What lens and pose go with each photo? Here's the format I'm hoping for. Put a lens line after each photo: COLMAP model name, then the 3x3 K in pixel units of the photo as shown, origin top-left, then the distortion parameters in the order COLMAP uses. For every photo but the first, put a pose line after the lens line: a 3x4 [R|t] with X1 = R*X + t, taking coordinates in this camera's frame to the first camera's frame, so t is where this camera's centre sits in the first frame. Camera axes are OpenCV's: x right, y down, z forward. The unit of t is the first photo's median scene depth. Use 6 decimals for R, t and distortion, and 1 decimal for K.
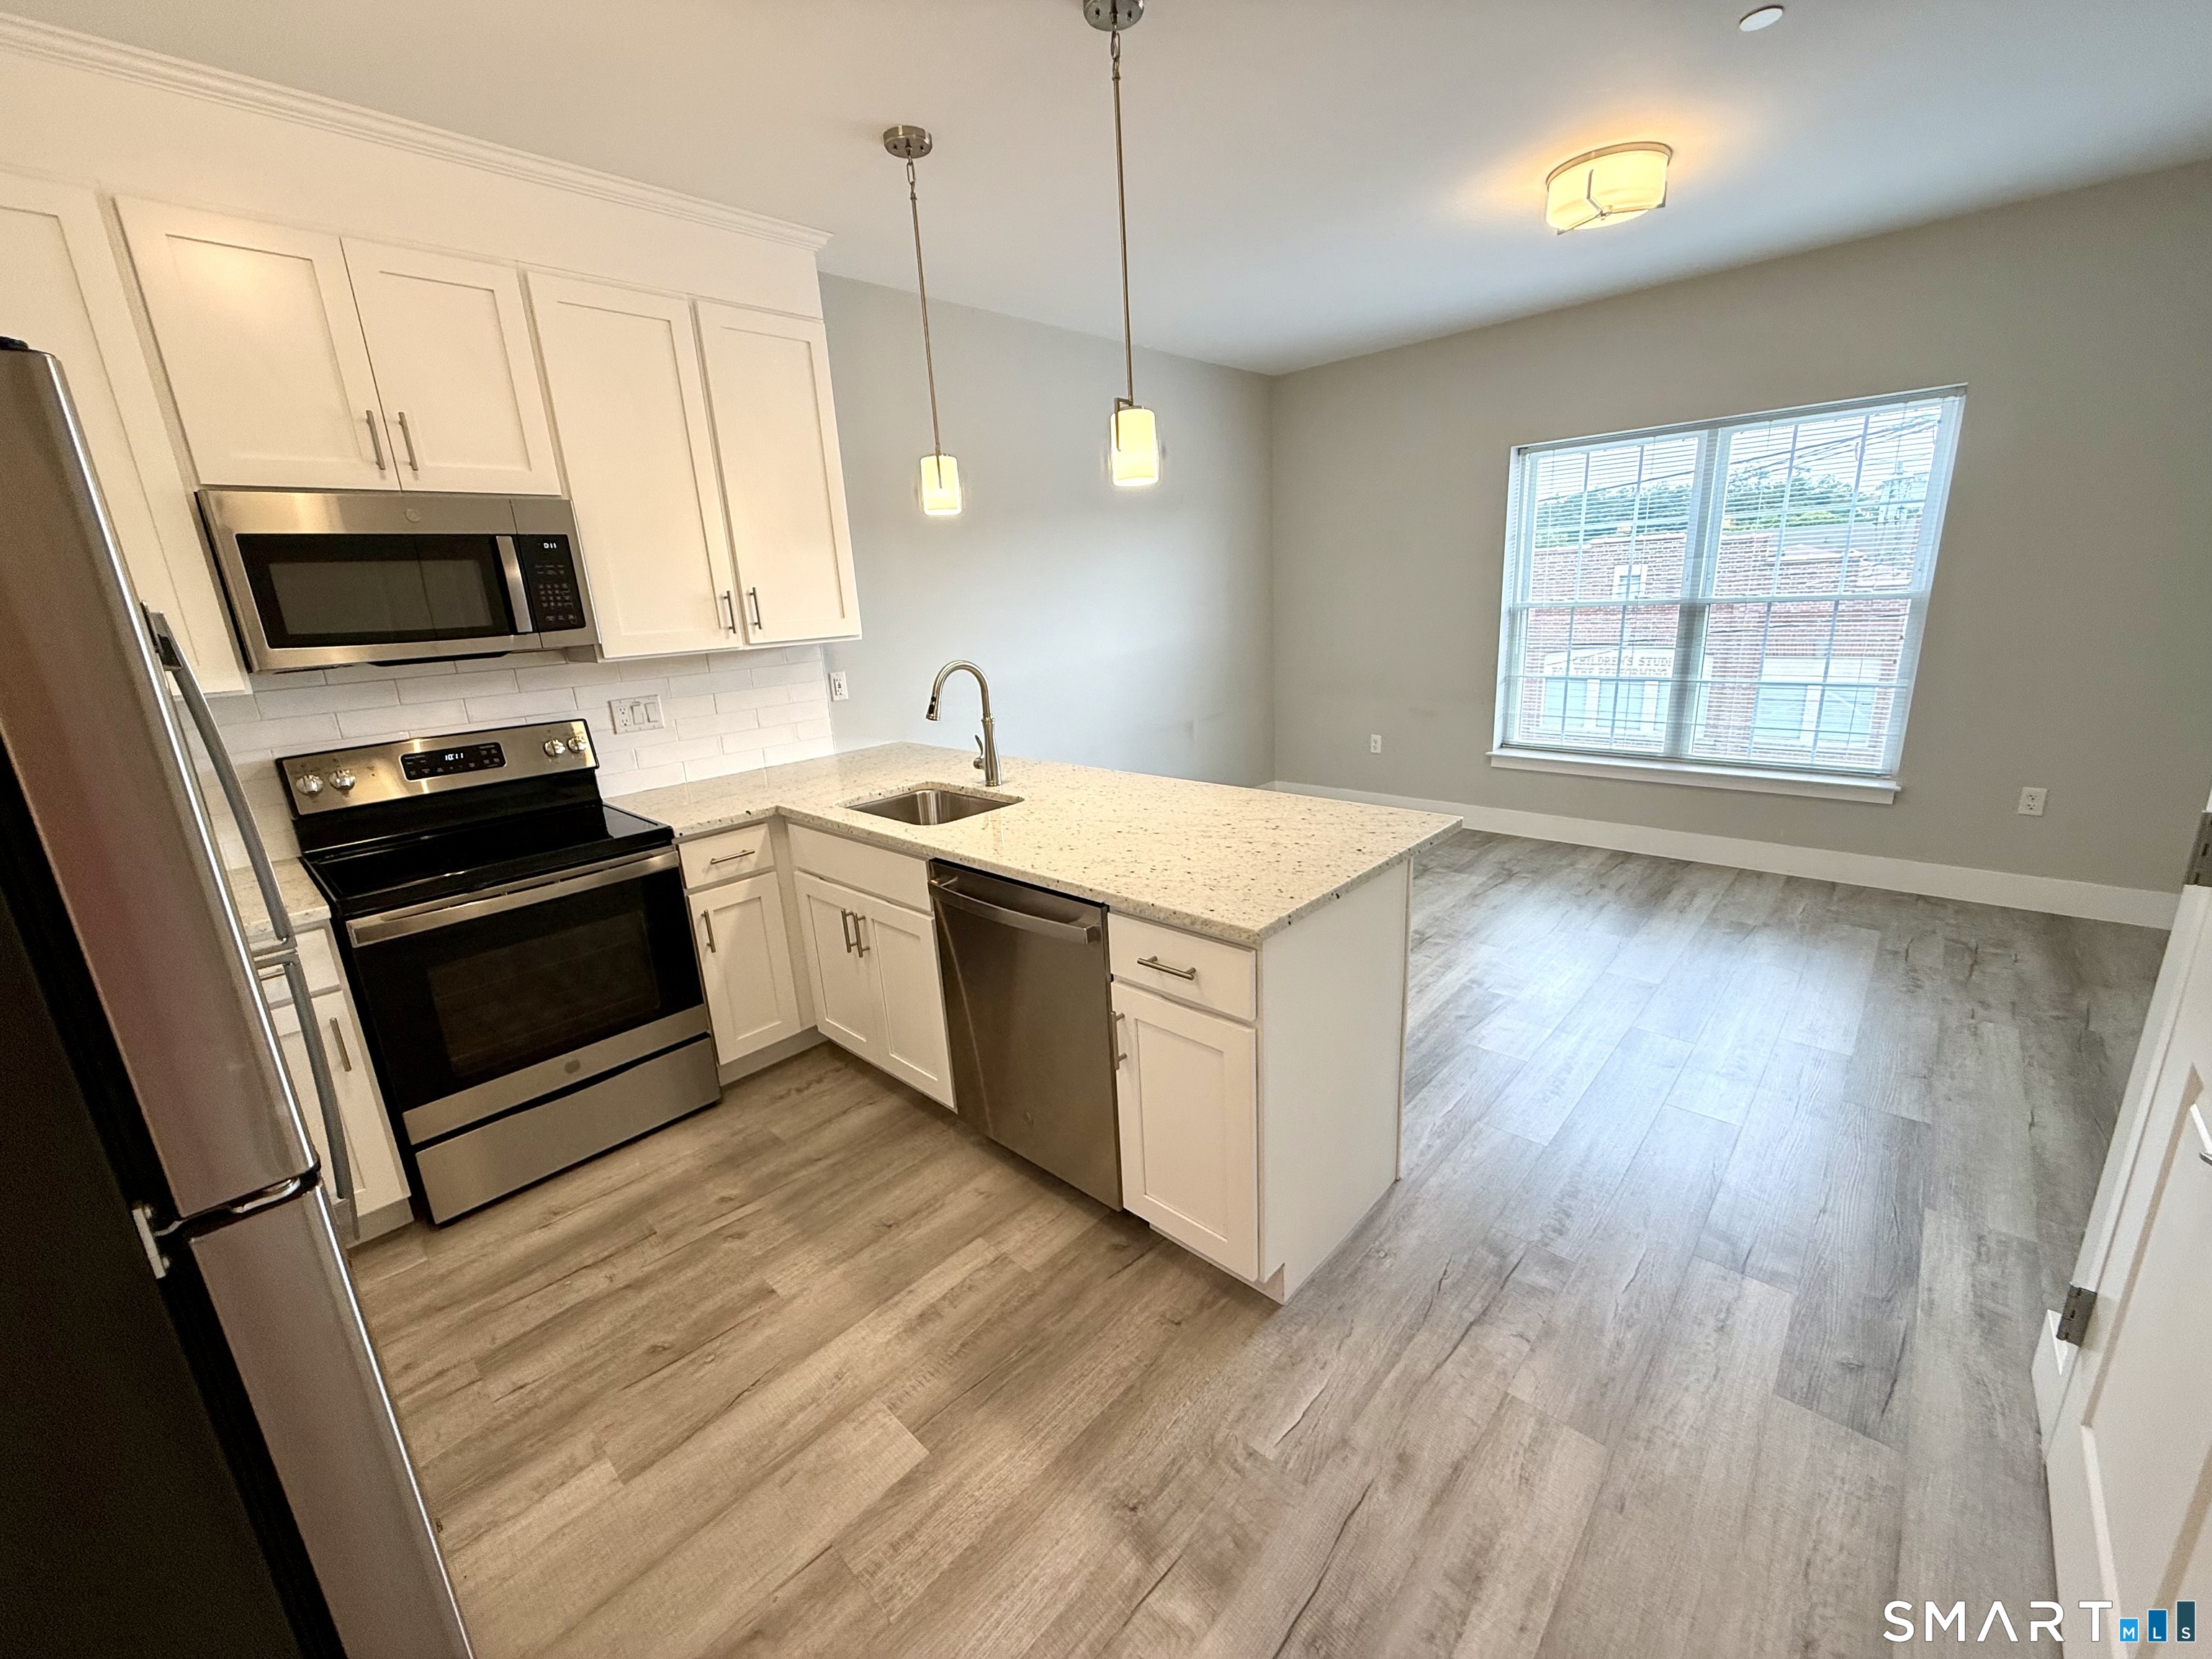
lens RADIAL K [[890.0, 0, 1098.5], [0, 890.0, 827.6], [0, 0, 1]] dist [0.000527, -0.000082]
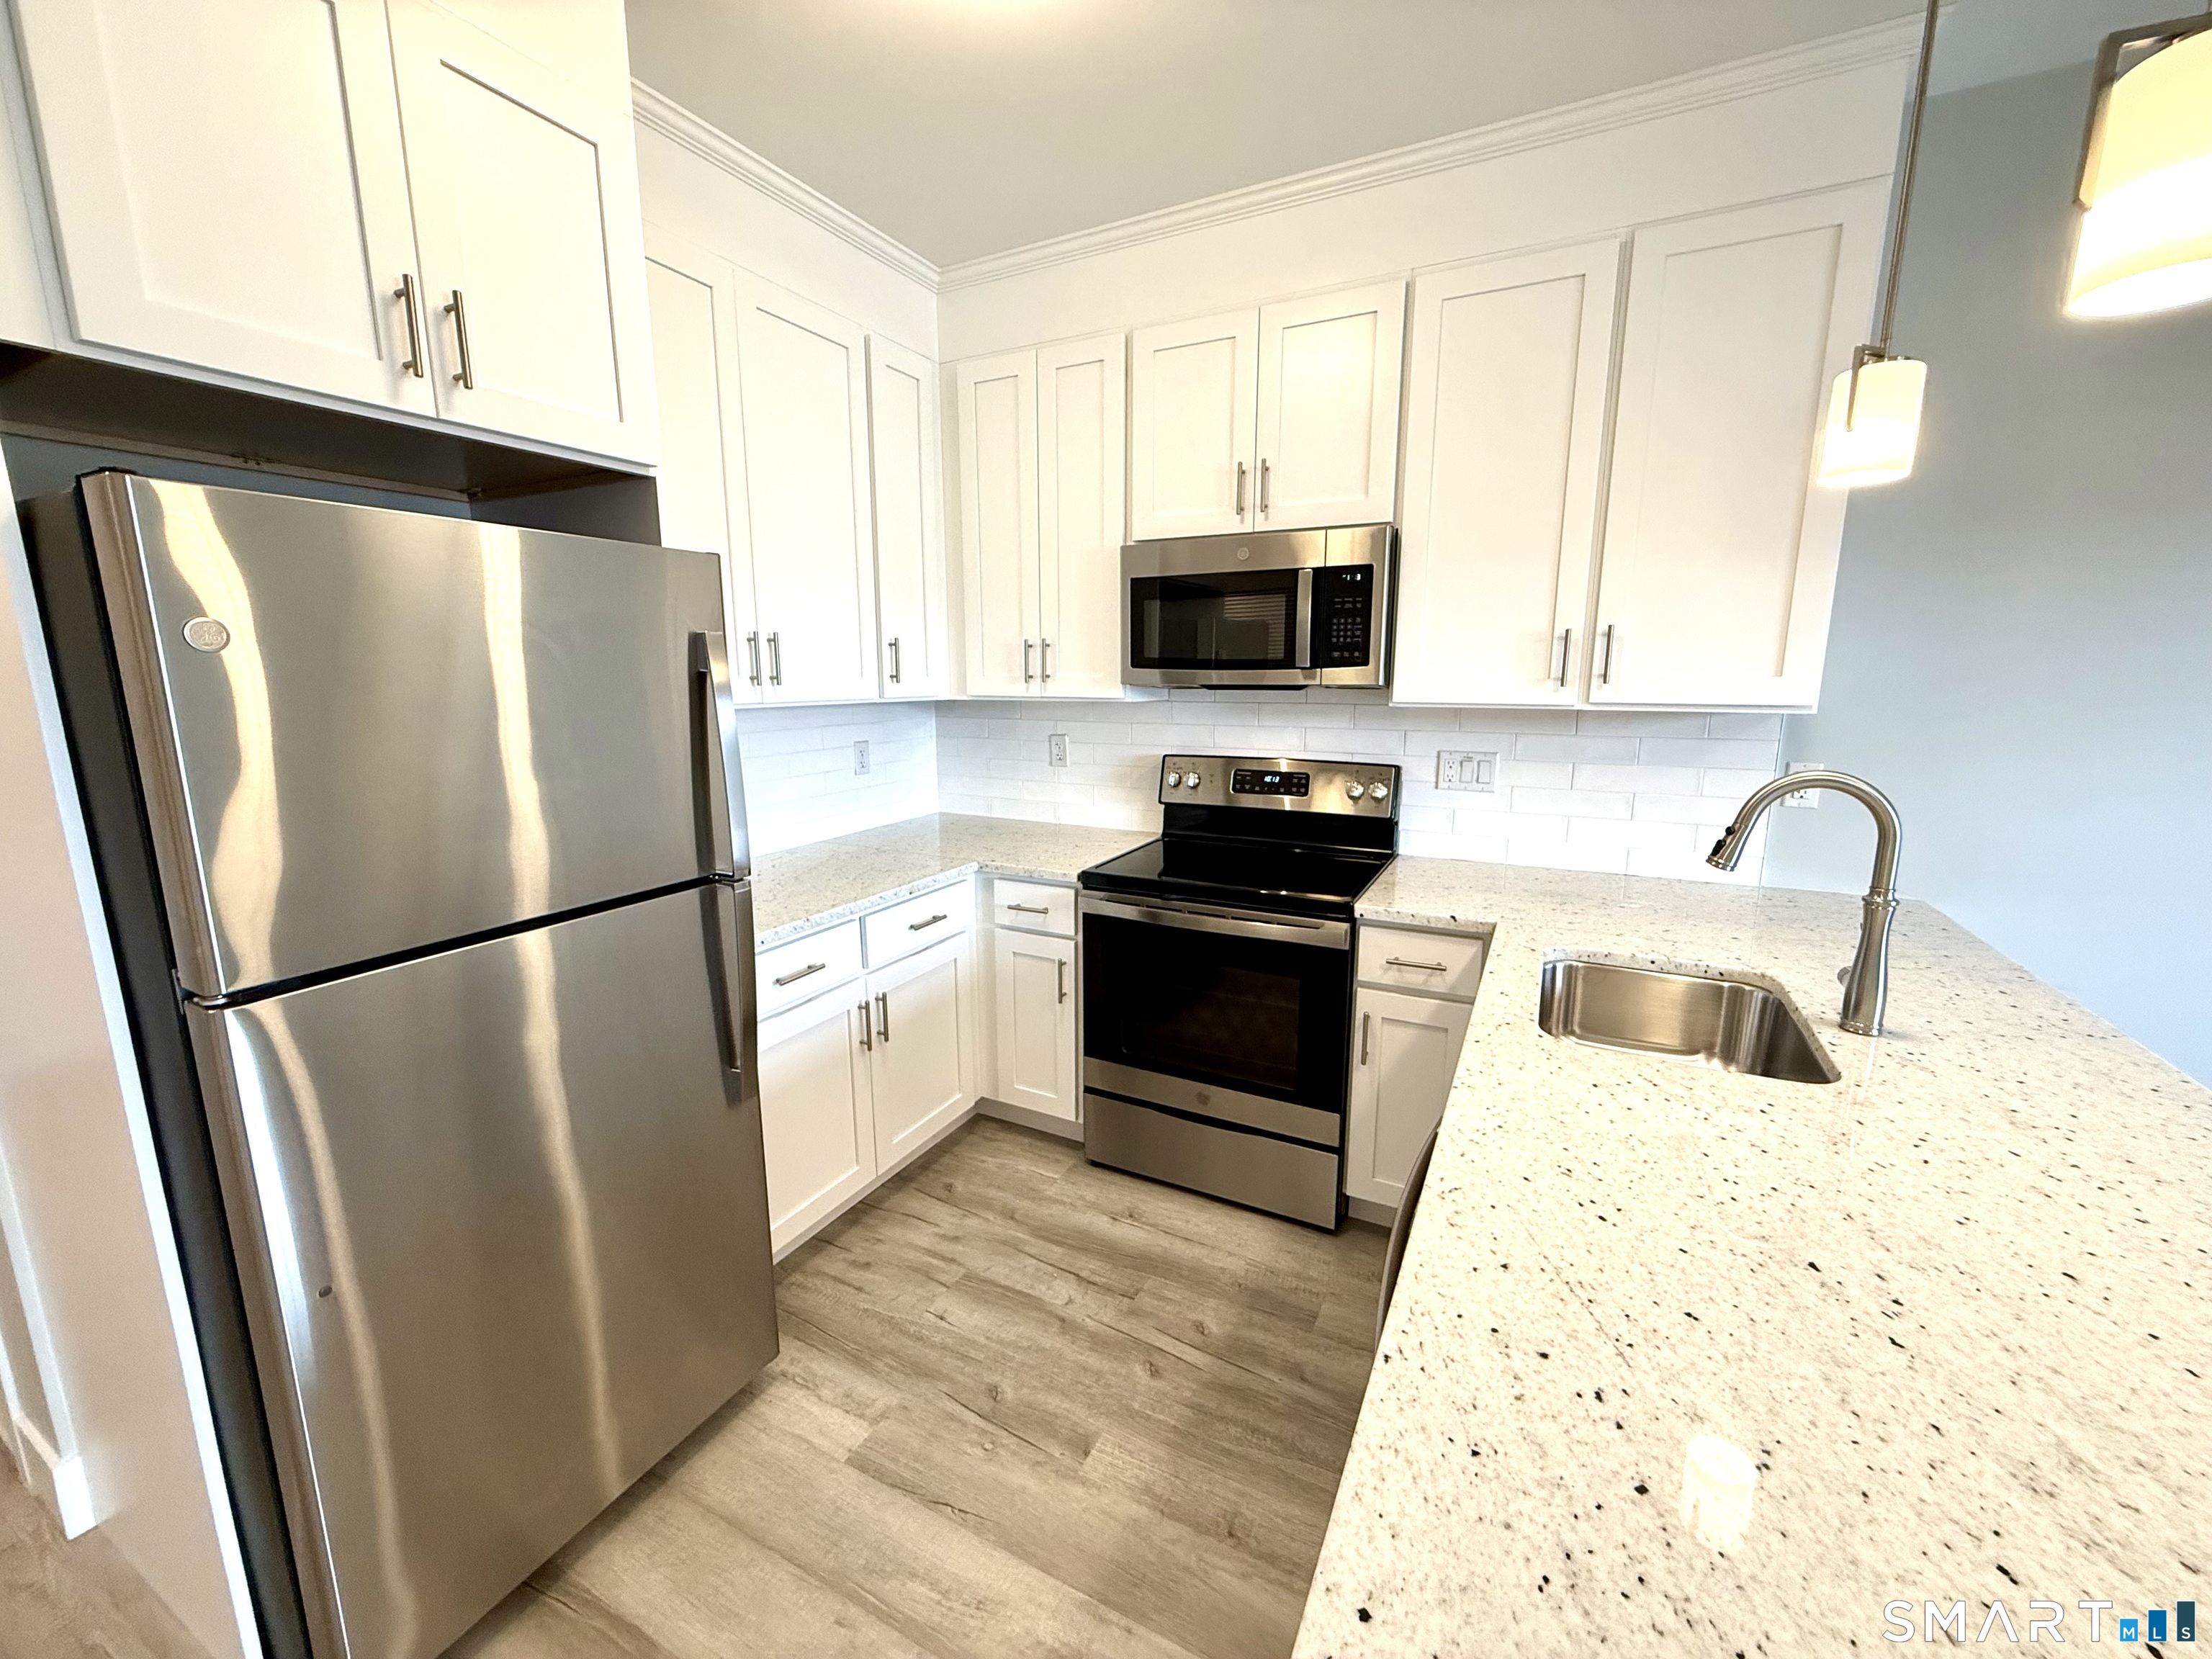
lens RADIAL K [[880.8, 0, 1098.1], [0, 880.8, 826.9], [0, 0, 1]] dist [-0.000551, -0.000255]
pose [[0.270209, 0.223734, -0.936445, 0.213224], [-0.262860, 0.952818, 0.151797, -0.128139], [0.926224, 0.205137, 0.316271, 0.478419]]
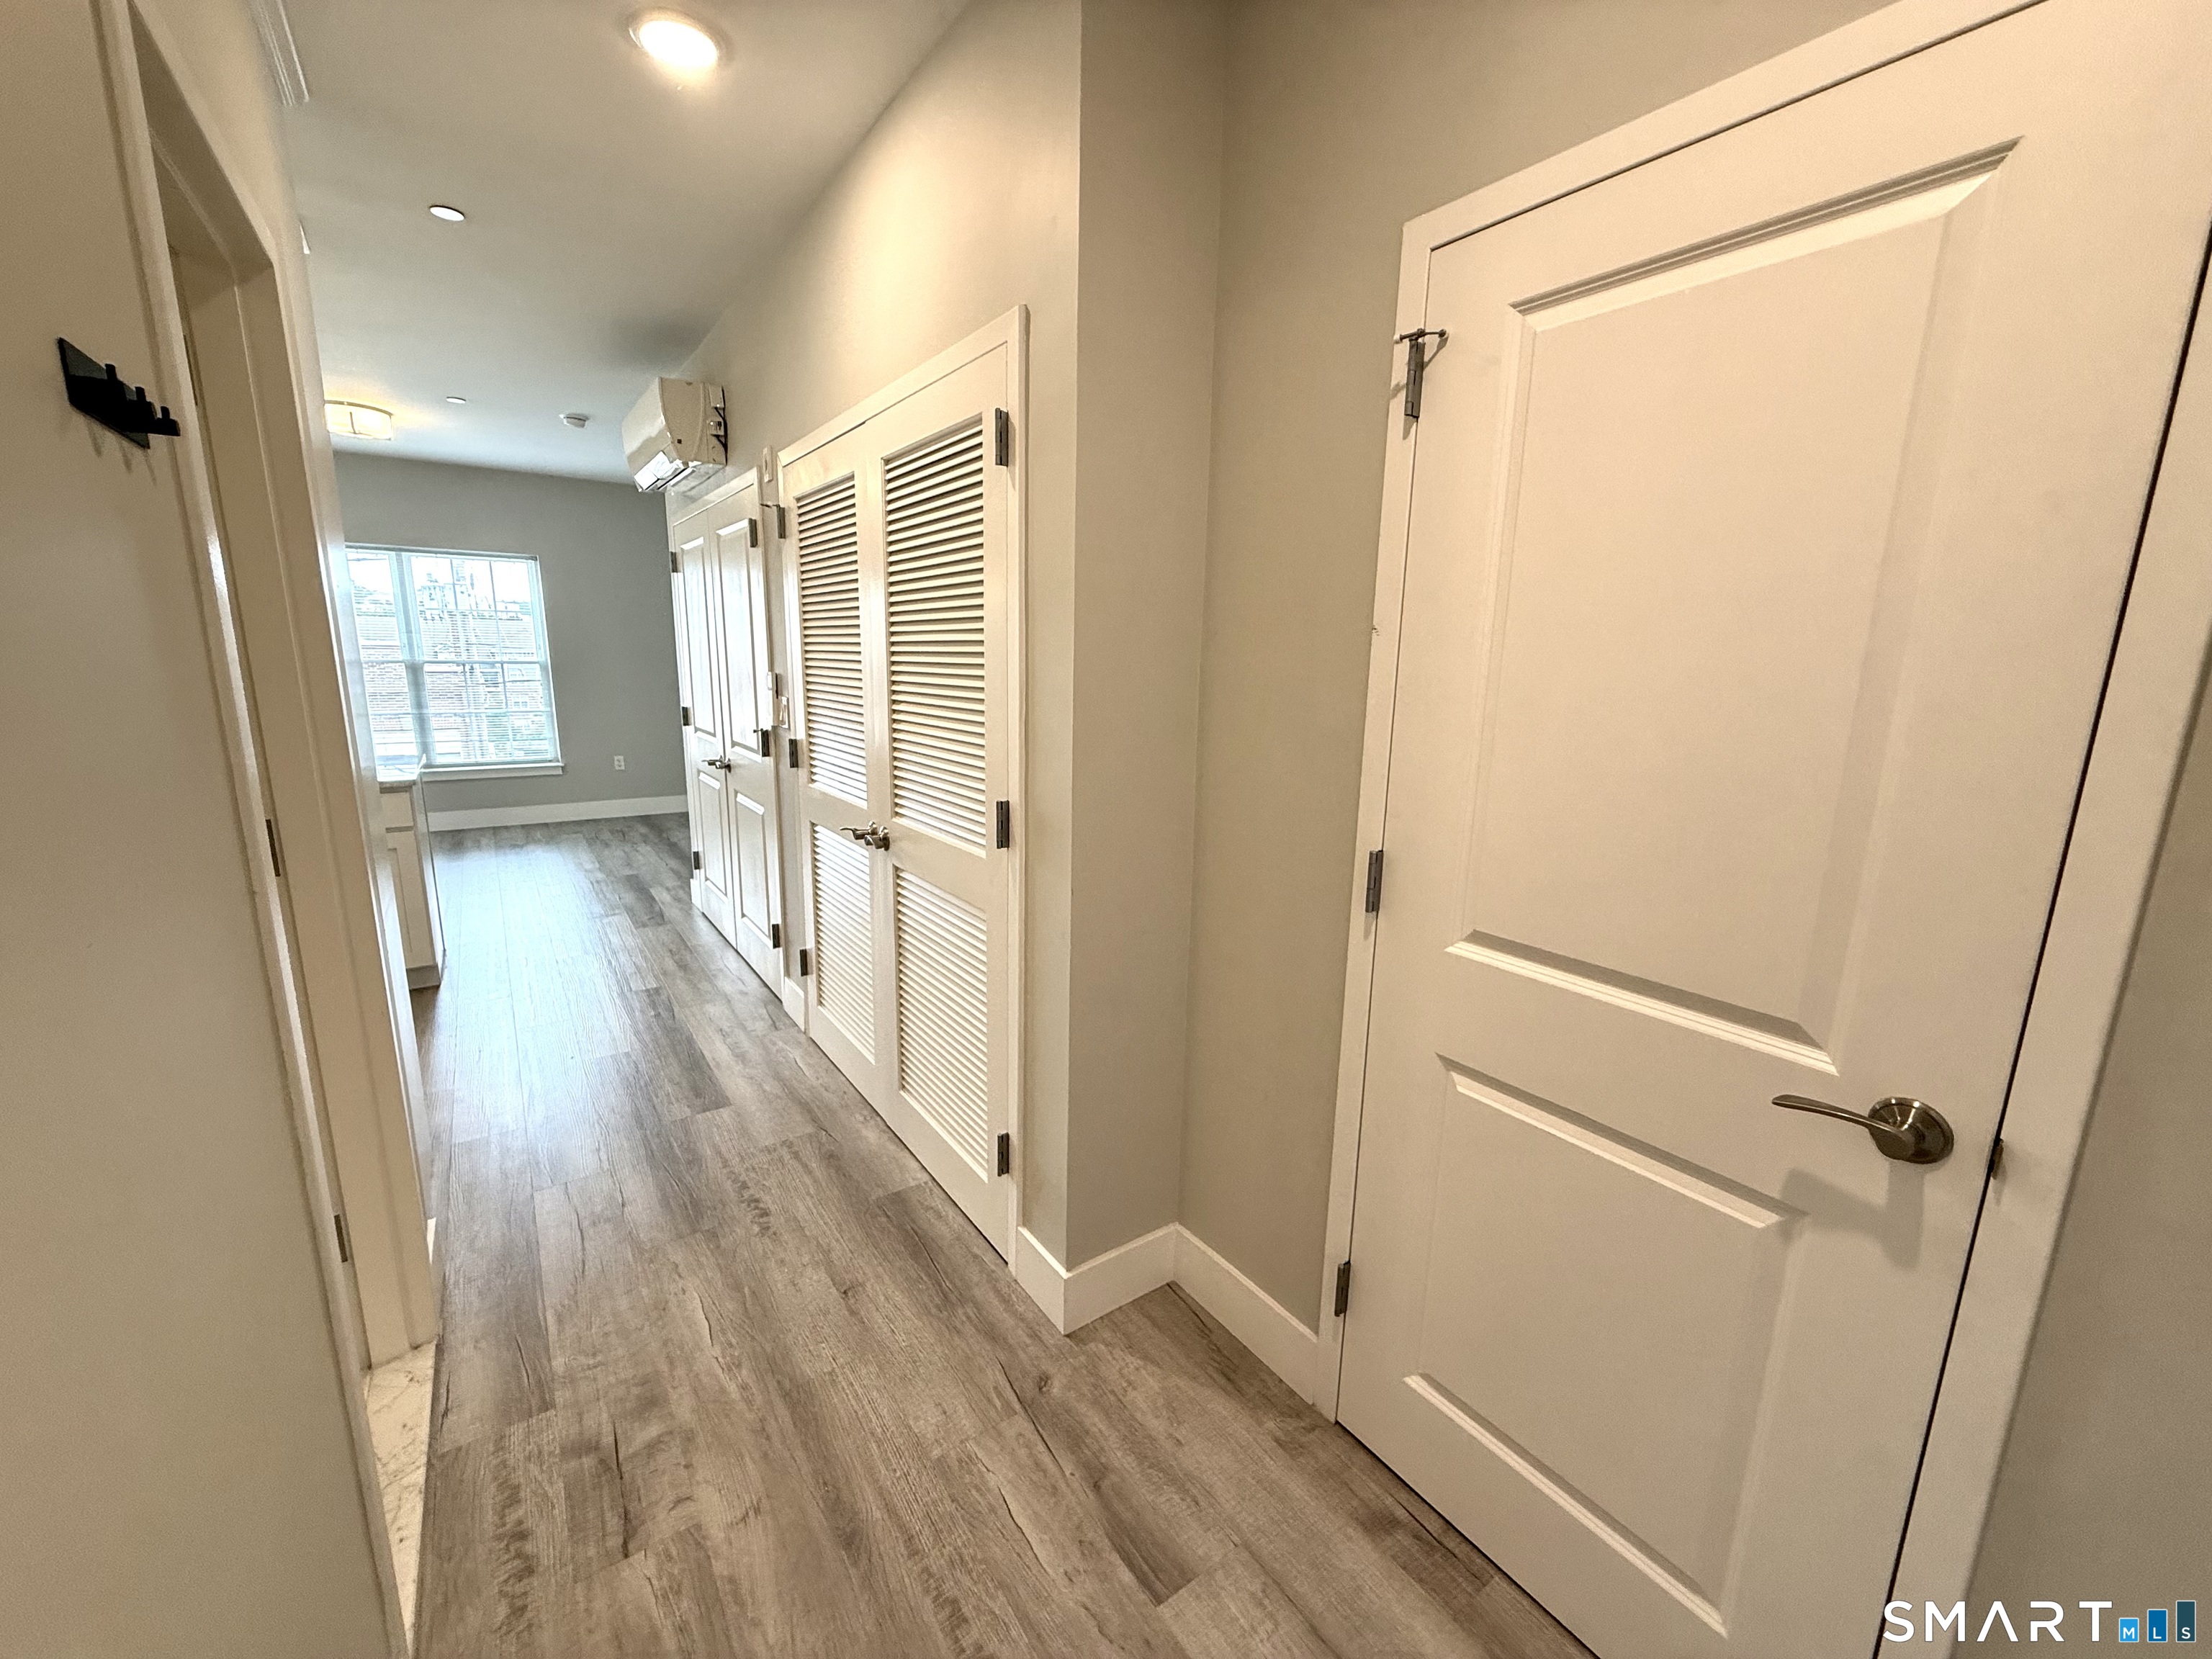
lens RADIAL K [[880.8, 0, 1098.1], [0, 880.8, 826.9], [0, 0, 1]] dist [-0.000551, -0.000255]
pose [[0.205786, -0.137273, 0.968921, -0.975715], [0.230231, 0.969112, 0.088402, 0.258015], [-0.951129, 0.204884, 0.231034, -0.670254]]
